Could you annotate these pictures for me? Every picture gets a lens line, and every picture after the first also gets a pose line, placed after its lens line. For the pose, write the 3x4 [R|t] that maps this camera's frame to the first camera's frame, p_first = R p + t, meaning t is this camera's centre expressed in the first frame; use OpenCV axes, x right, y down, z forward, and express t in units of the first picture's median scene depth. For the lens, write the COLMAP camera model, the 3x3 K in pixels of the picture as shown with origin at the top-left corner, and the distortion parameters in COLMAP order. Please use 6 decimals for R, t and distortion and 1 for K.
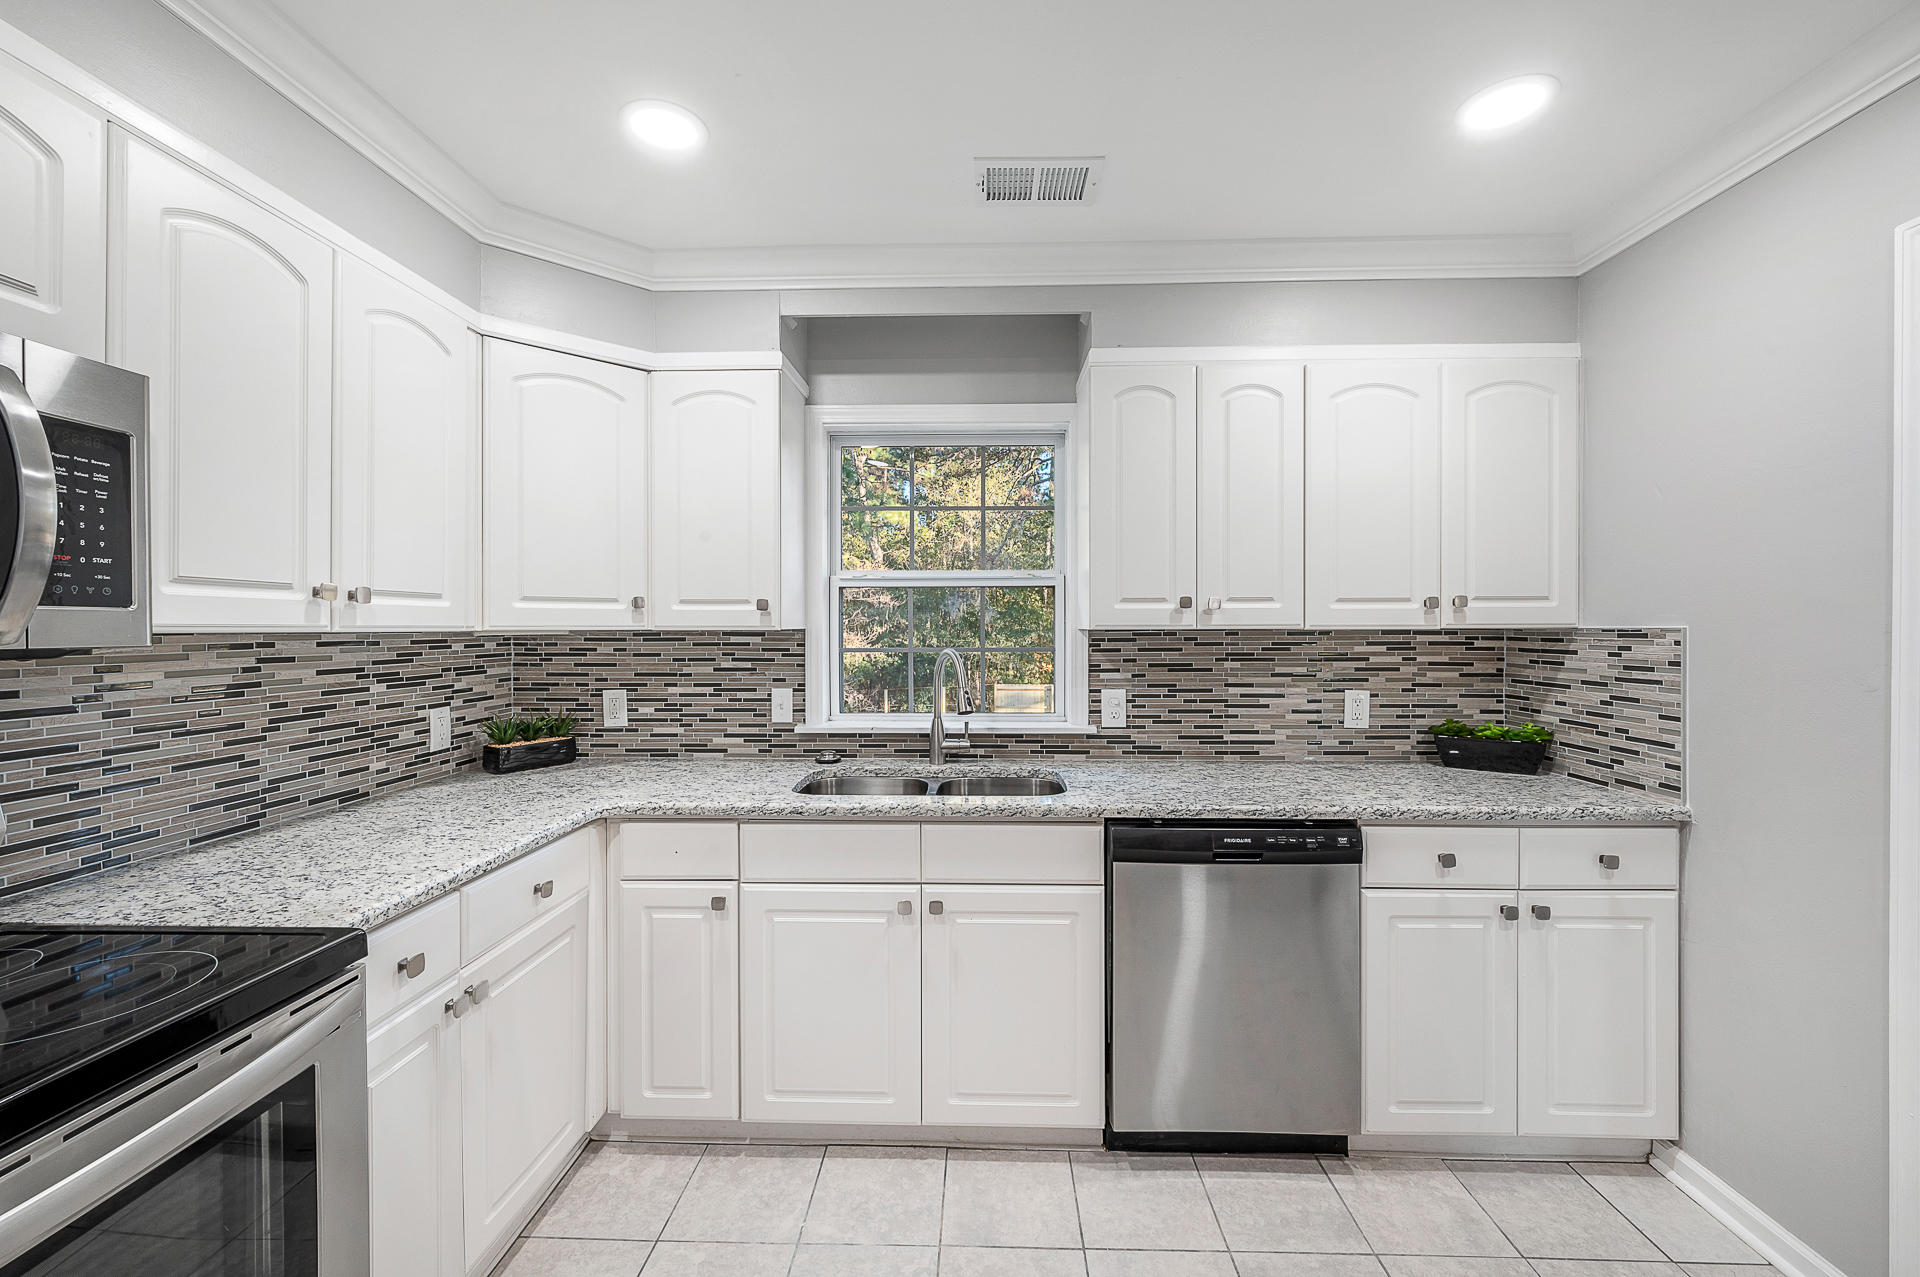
lens RADIAL K [[772.9, 0, 951.2], [0, 772.9, 632.1], [0, 0, 1]] dist [-0.000870, -0.000225]
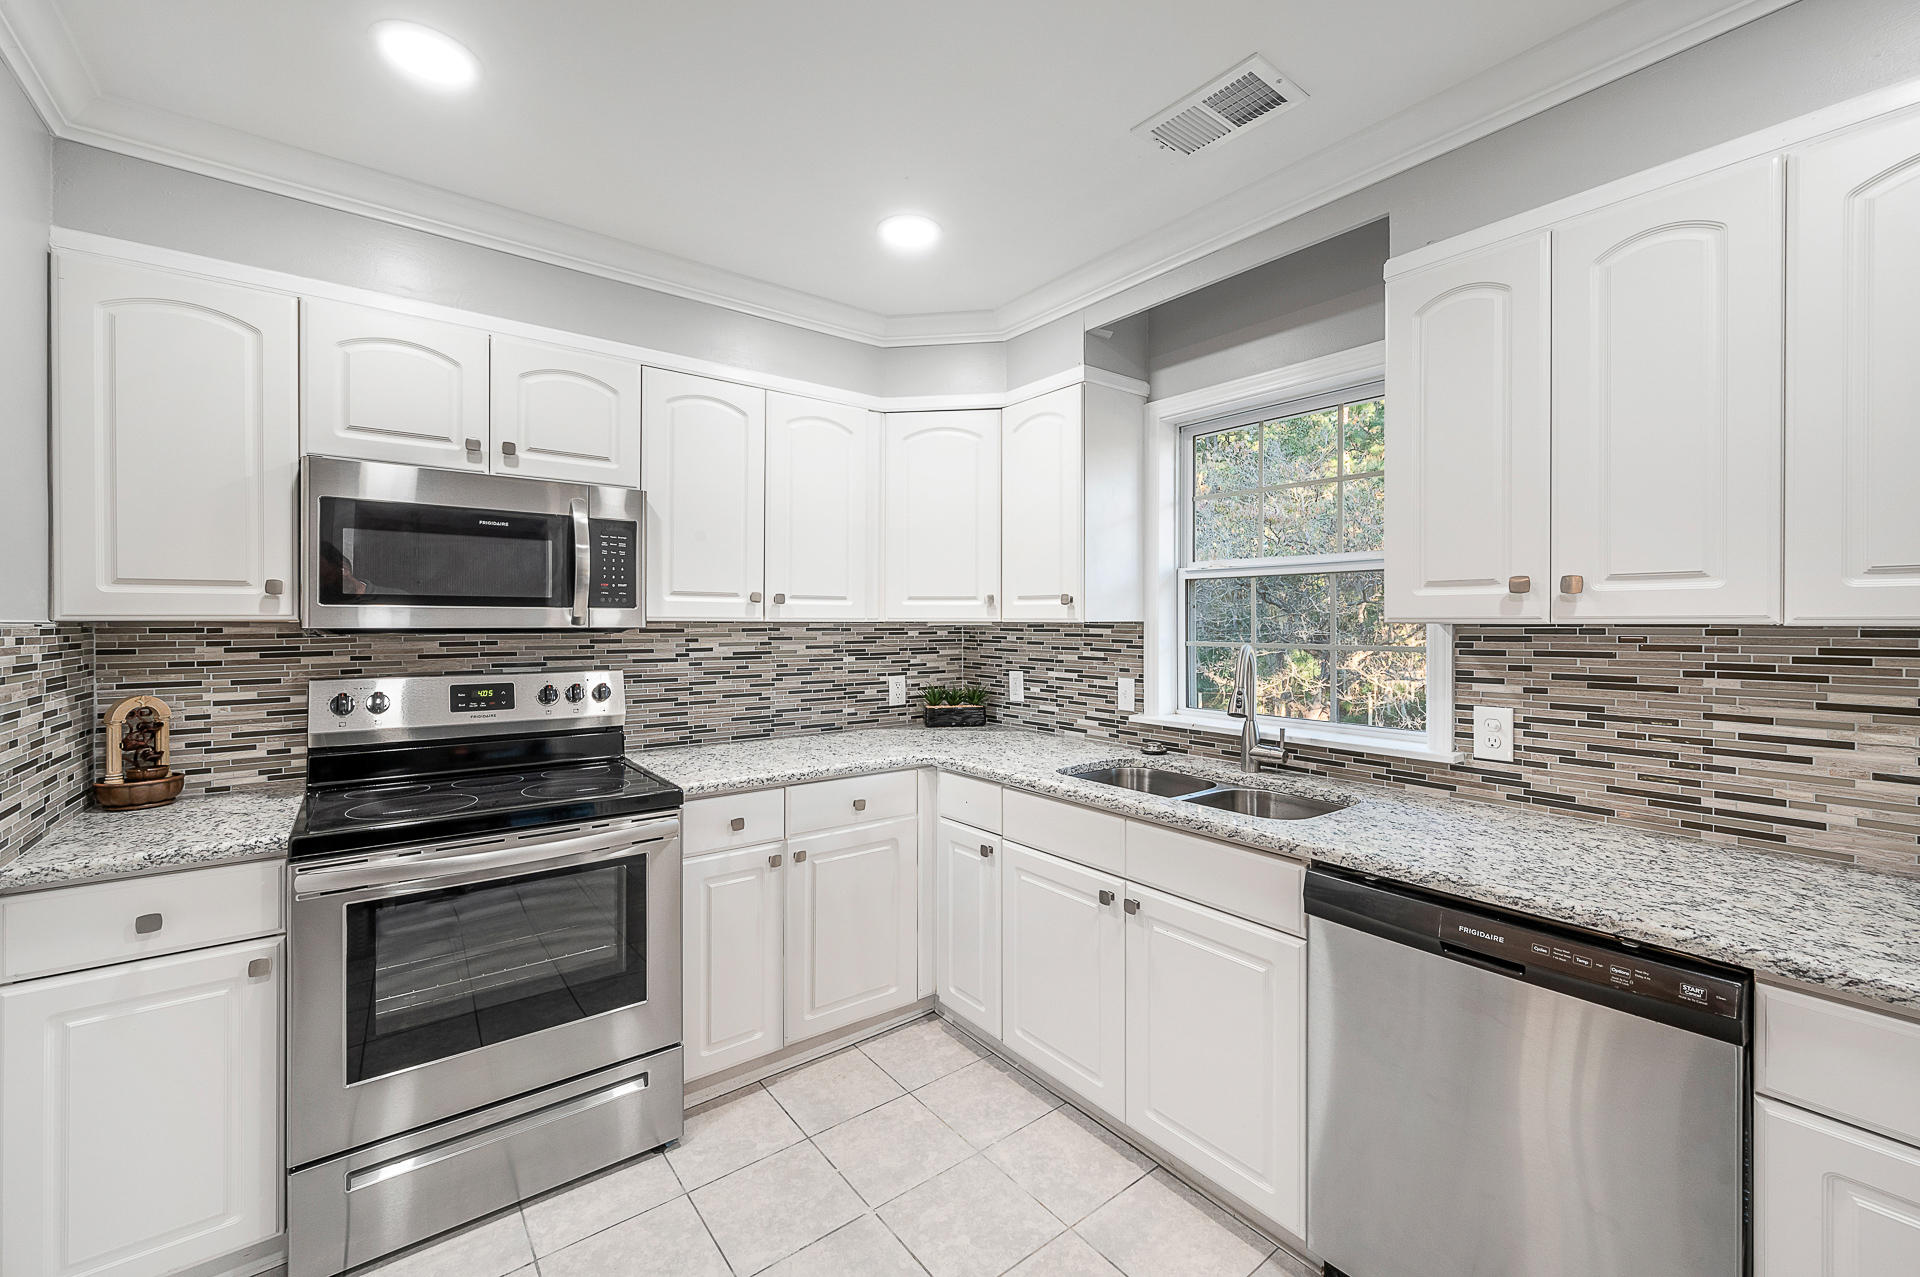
lens RADIAL K [[767.4, 0, 969.3], [0, 767.4, 628.9], [0, 0, 1]] dist [-0.000056, -0.000196]
pose [[0.644562, 0.010933, -0.764474, 0.461322], [-0.008773, 0.999938, 0.006904, 0.000497], [0.764502, 0.002257, 0.644618, 0.171249]]
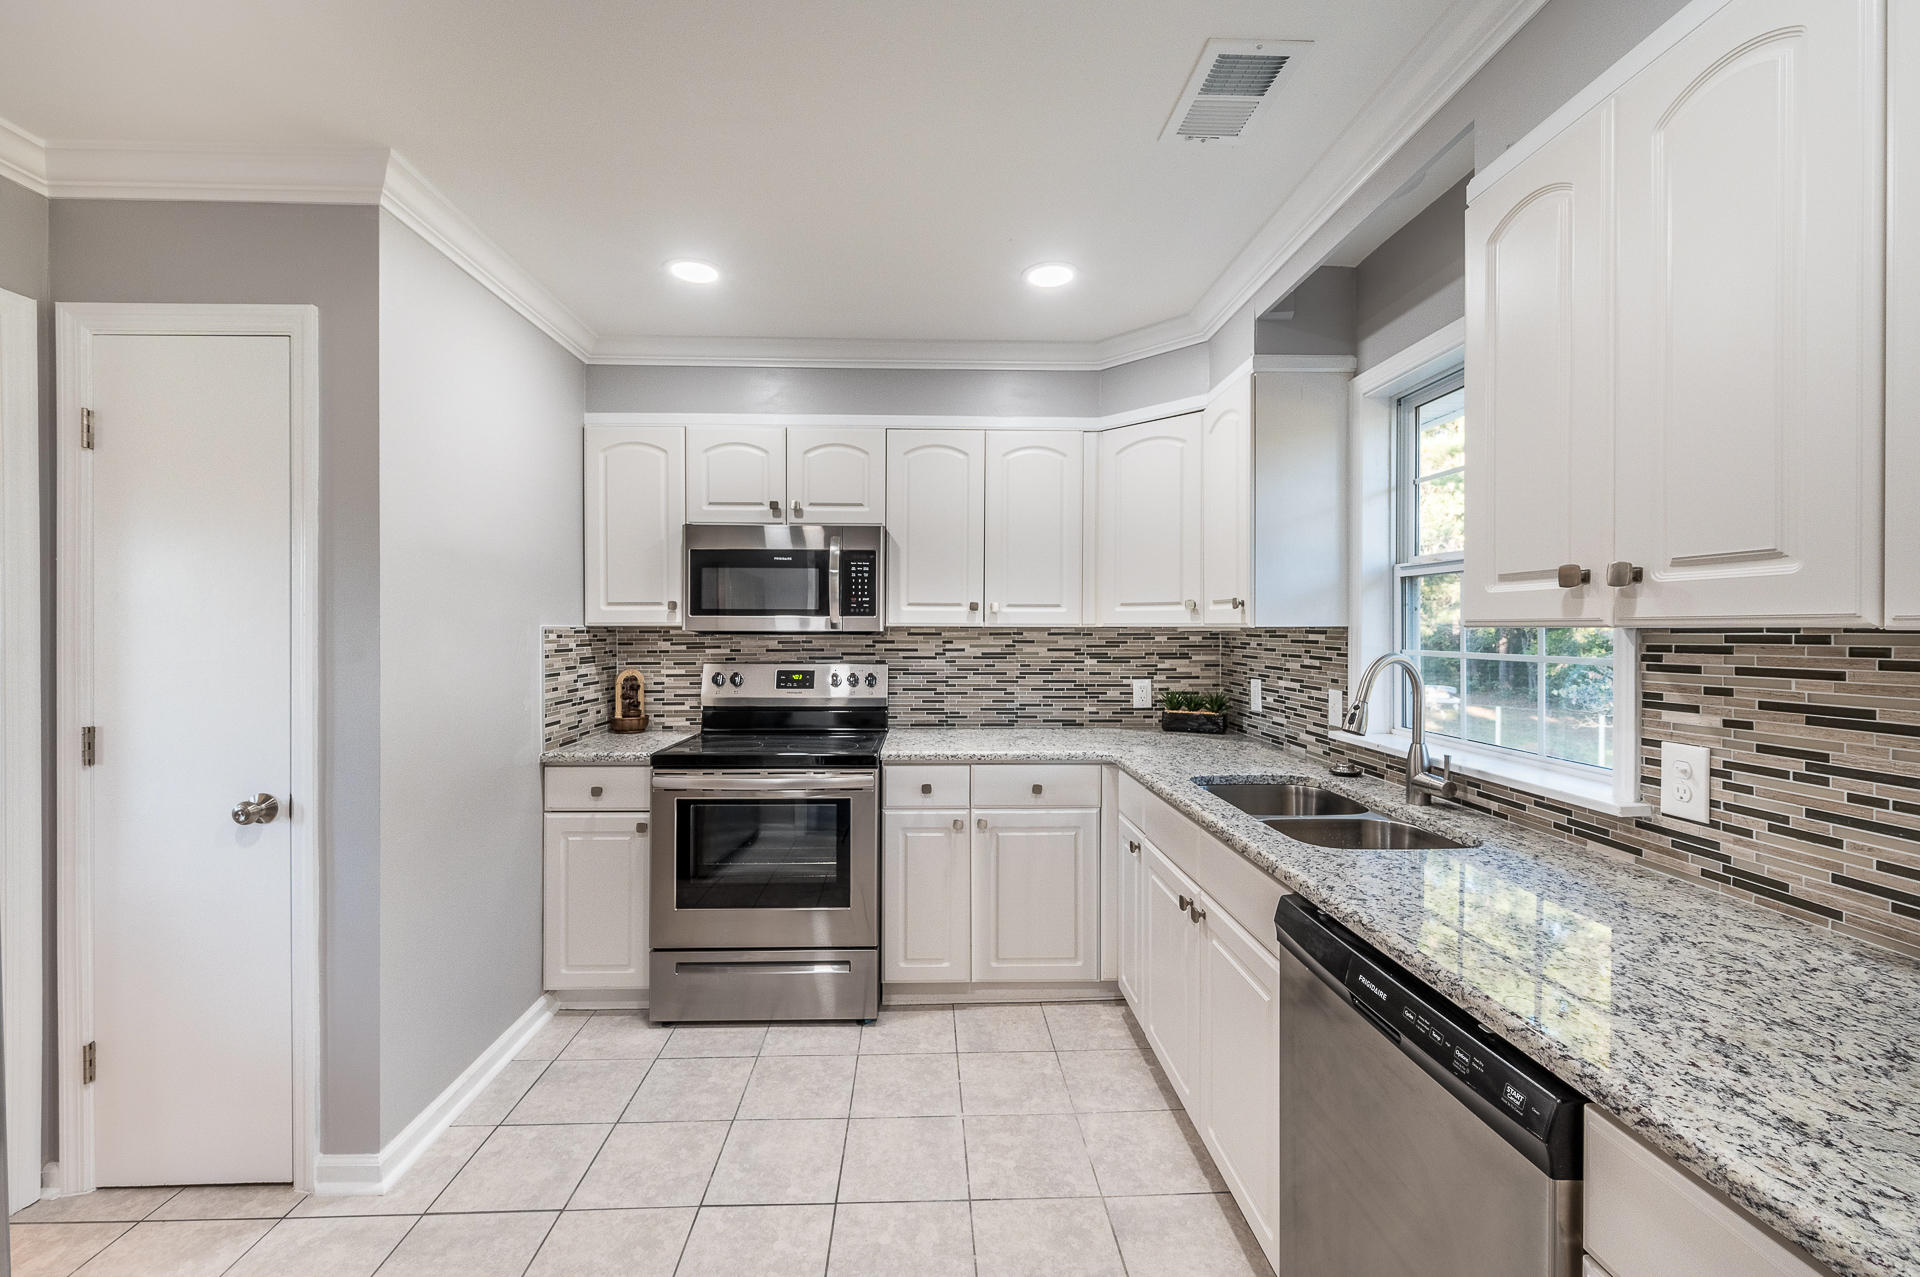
lens RADIAL K [[777.5, 0, 960.0], [0, 777.5, 638.5], [0, 0, 1]] dist [-0.001273, -0.000116]
pose [[0.067781, 0.016956, -0.997556, 0.724525], [-0.009378, 0.999822, 0.016357, -0.000881], [0.997656, 0.008247, 0.067928, 0.501775]]
